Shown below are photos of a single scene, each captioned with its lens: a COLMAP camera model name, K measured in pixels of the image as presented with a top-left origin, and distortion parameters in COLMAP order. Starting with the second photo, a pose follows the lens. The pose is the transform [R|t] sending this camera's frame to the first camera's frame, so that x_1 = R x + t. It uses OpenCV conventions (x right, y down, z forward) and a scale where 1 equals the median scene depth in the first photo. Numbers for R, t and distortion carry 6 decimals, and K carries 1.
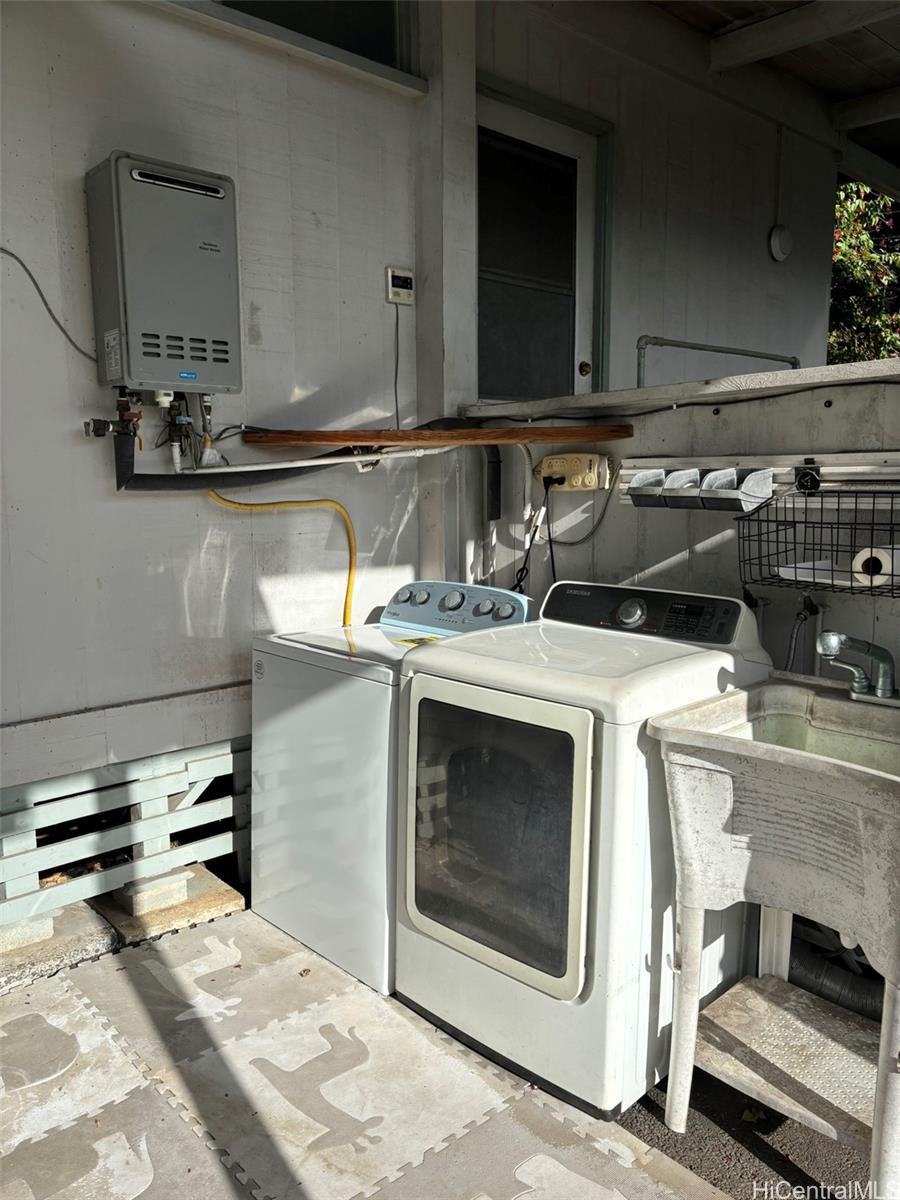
lens RADIAL K [[919.6, 0, 456.9], [0, 919.6, 607.7], [0, 0, 1]] dist [0.059645, -0.066621]
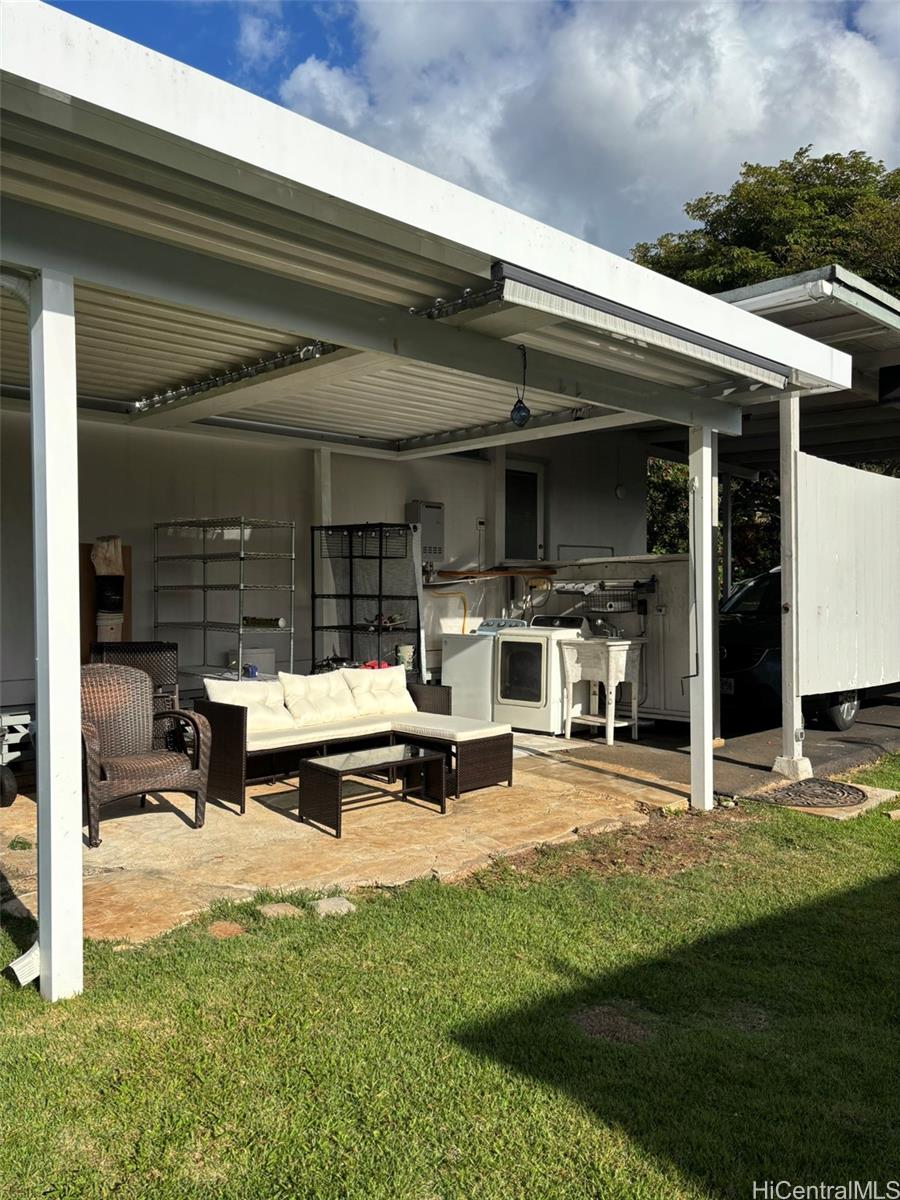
lens RADIAL K [[919.6, 0, 439.5], [0, 919.6, 604.1], [0, 0, 1]] dist [0.059645, -0.066621]
pose [[0.999461, 0.003077, 0.032679, -0.333200], [0.001186, 0.991560, -0.129640, 0.344459], [-0.032802, 0.129609, 0.991023, -2.212476]]
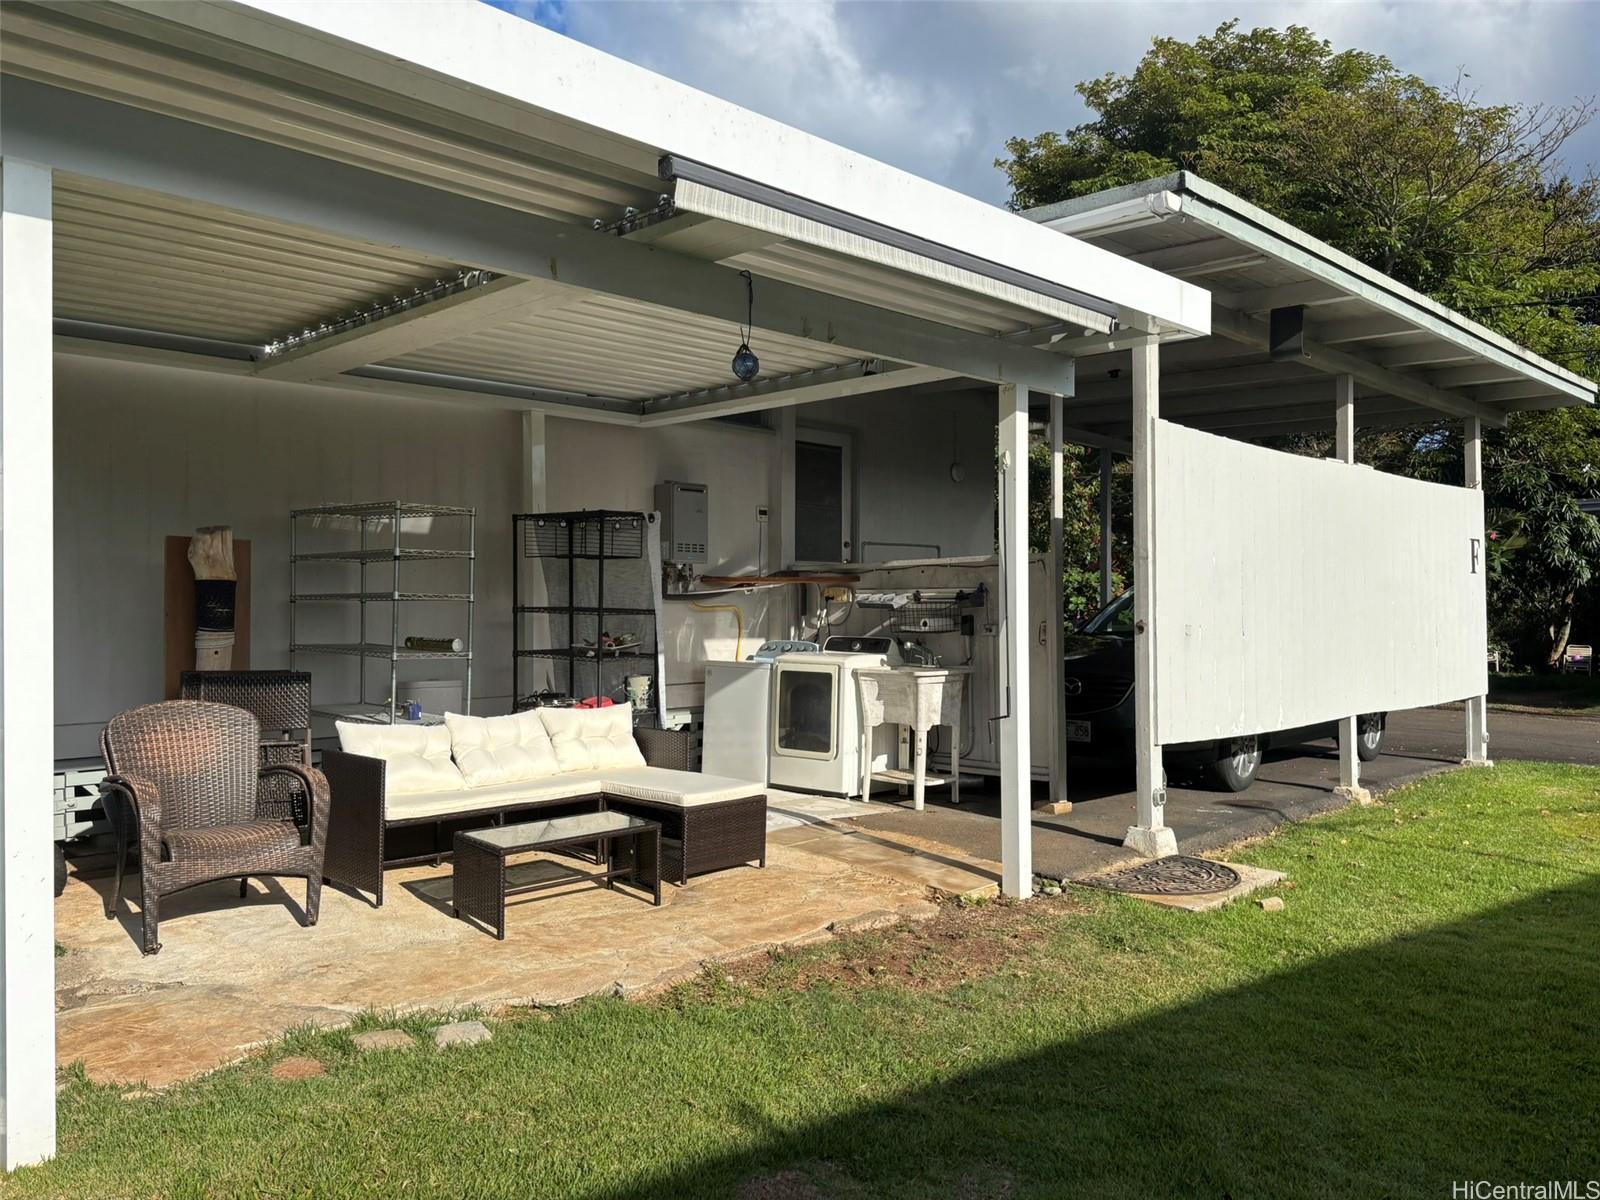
lens RADIAL K [[1226.2, 0, 798.2], [0, 1226.2, 603.7], [0, 0, 1]] dist [0.059645, -0.066621]
pose [[0.998484, 0.006799, 0.054620, -0.153030], [0.001143, 0.989568, -0.144065, 0.343230], [-0.055030, 0.143909, 0.988060, -2.195540]]
